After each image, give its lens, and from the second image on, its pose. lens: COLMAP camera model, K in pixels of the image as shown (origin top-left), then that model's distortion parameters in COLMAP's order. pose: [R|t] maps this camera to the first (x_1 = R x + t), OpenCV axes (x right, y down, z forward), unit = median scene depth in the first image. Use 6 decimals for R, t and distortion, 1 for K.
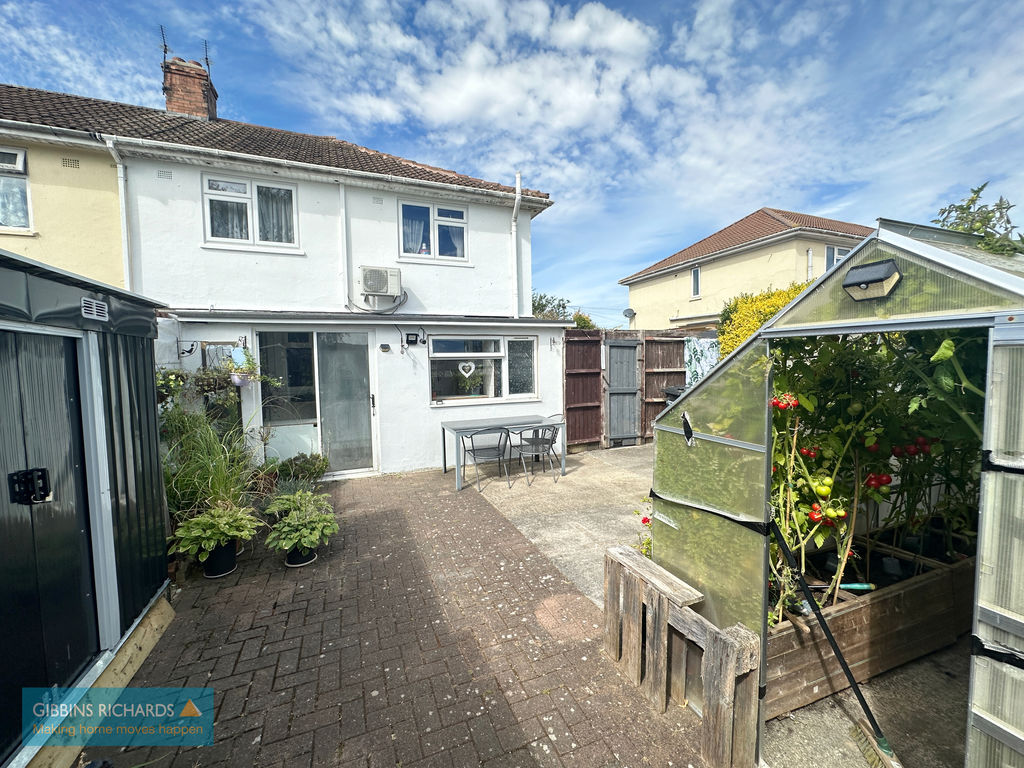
lens RADIAL K [[409.1, 0, 509.7], [0, 409.1, 381.7], [0, 0, 1]] dist [-0.009597, 0.002134]
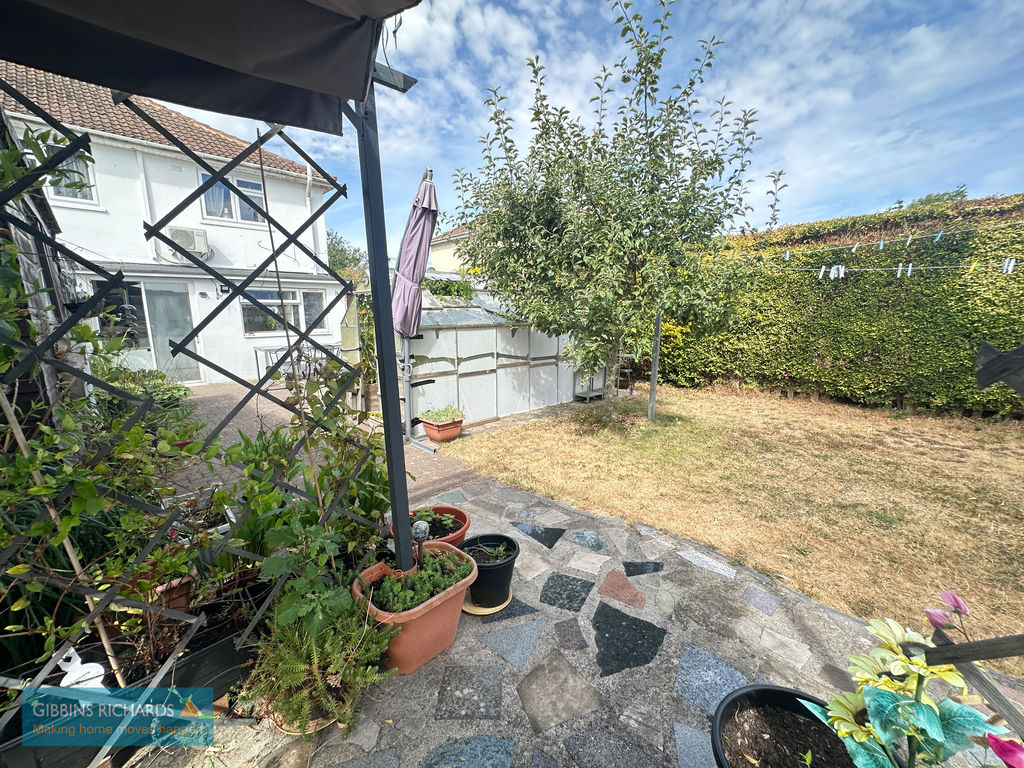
lens RADIAL K [[409.1, 0, 515.7], [0, 409.1, 382.9], [0, 0, 1]] dist [-0.009597, 0.002134]
pose [[0.922613, -0.054137, 0.381909, 0.115366], [0.009463, 0.992981, 0.117898, 0.053057], [-0.385611, -0.105160, 0.916649, -0.606256]]
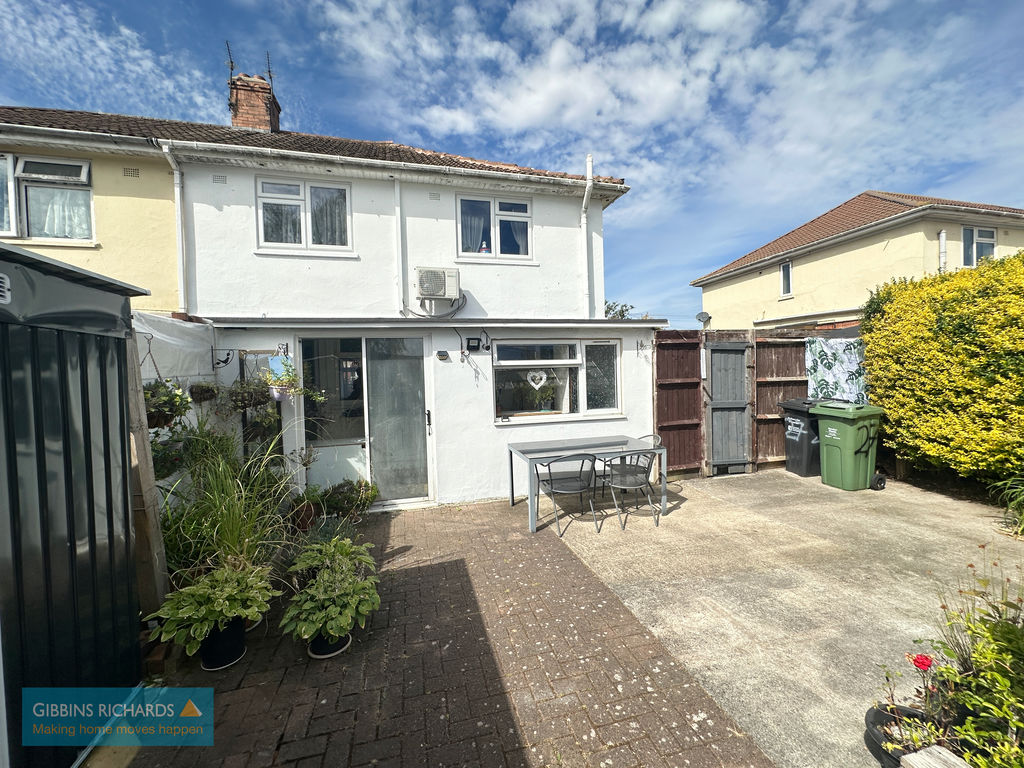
lens RADIAL K [[409.1, 0, 510.6], [0, 409.1, 379.6], [0, 0, 1]] dist [-0.009597, 0.002134]
pose [[0.991644, -0.007471, -0.128790, -0.045358], [0.003380, 0.999484, -0.031950, -0.003826], [0.128962, 0.031248, 0.991157, 0.144390]]
